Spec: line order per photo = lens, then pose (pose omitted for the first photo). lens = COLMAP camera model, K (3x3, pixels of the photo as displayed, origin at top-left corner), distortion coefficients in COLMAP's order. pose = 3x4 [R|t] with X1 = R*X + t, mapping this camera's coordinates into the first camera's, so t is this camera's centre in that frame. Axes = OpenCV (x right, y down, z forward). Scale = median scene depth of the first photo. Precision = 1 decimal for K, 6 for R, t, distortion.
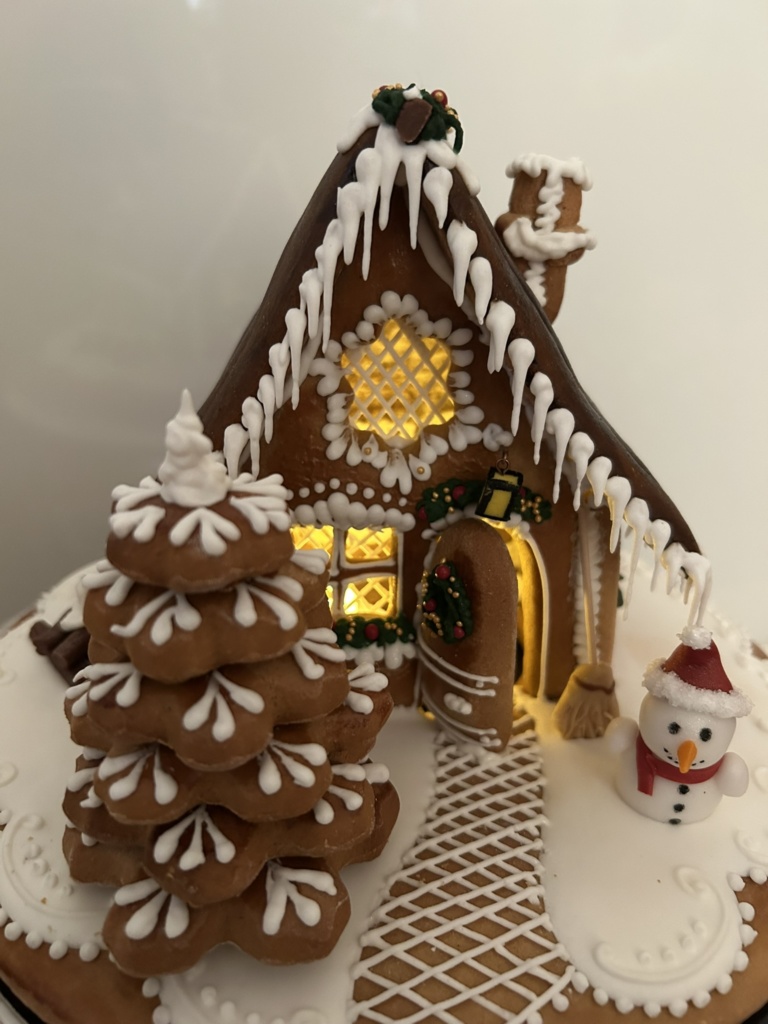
lens RADIAL K [[819.0, 0, 384.0], [0, 819.0, 512.0], [0, 0, 1]] dist [-0.053398, 0.055340]
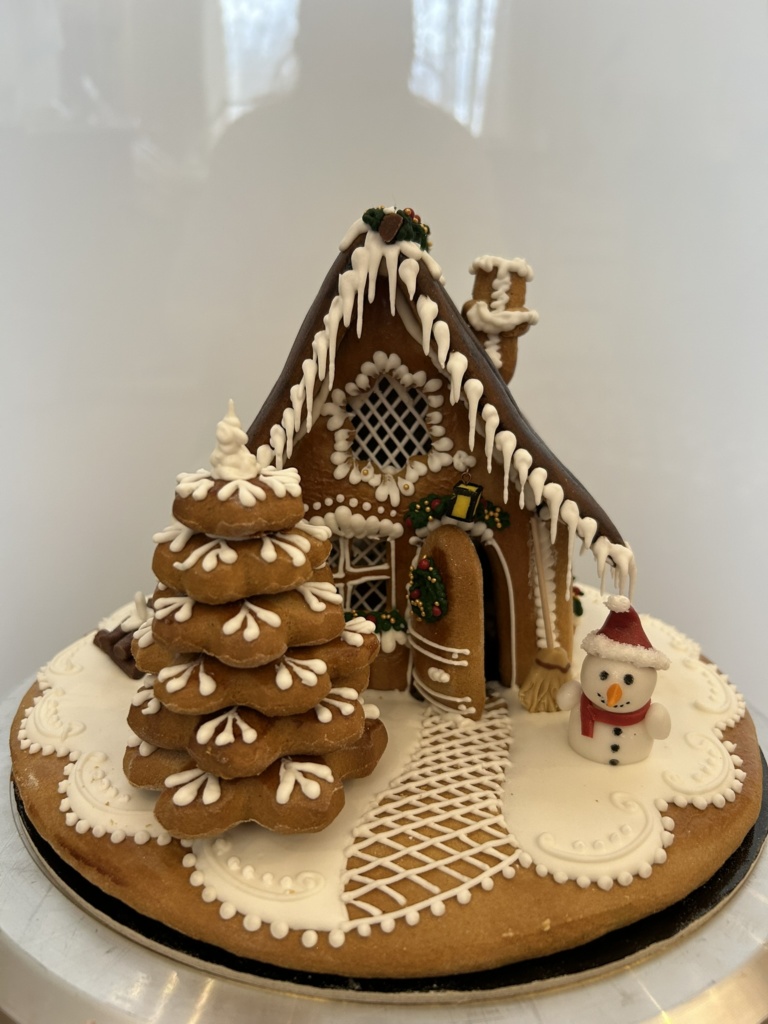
lens RADIAL K [[808.8, 0, 384.0], [0, 808.8, 512.0], [0, 0, 1]] dist [0.004689, -0.010807]
pose [[0.999254, -0.008190, -0.037734, 0.068267], [0.002098, 0.987319, -0.158733, 0.226471], [0.038555, 0.158536, 0.986600, -0.315837]]
